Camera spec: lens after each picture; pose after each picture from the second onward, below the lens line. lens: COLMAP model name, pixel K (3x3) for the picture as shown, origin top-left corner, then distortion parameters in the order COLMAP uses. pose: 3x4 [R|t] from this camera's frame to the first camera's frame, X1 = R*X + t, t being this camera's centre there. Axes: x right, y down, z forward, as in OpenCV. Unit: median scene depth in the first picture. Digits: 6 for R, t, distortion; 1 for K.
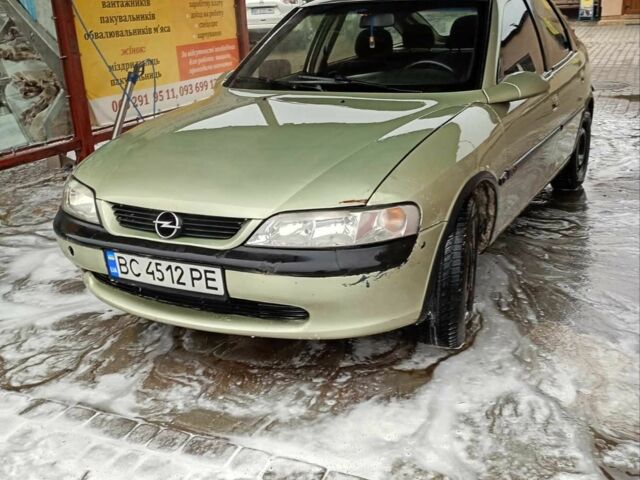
lens RADIAL K [[694.6, 0, 320.0], [0, 694.6, 240.0], [0, 0, 1]] dist [0.053073, -0.022540]
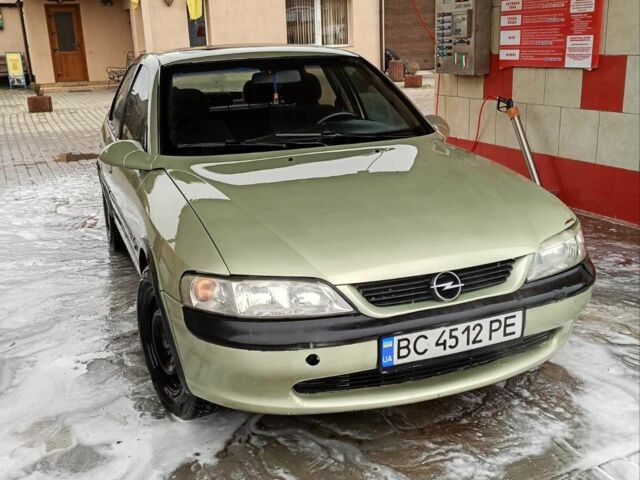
lens RADIAL K [[694.6, 0, 320.0], [0, 694.6, 240.0], [0, 0, 1]] dist [0.053073, -0.022540]
pose [[0.647751, -0.185138, 0.739015, -1.002944], [0.252843, 0.967286, 0.020705, -0.143182], [-0.718672, 0.173443, 0.673371, 0.491673]]
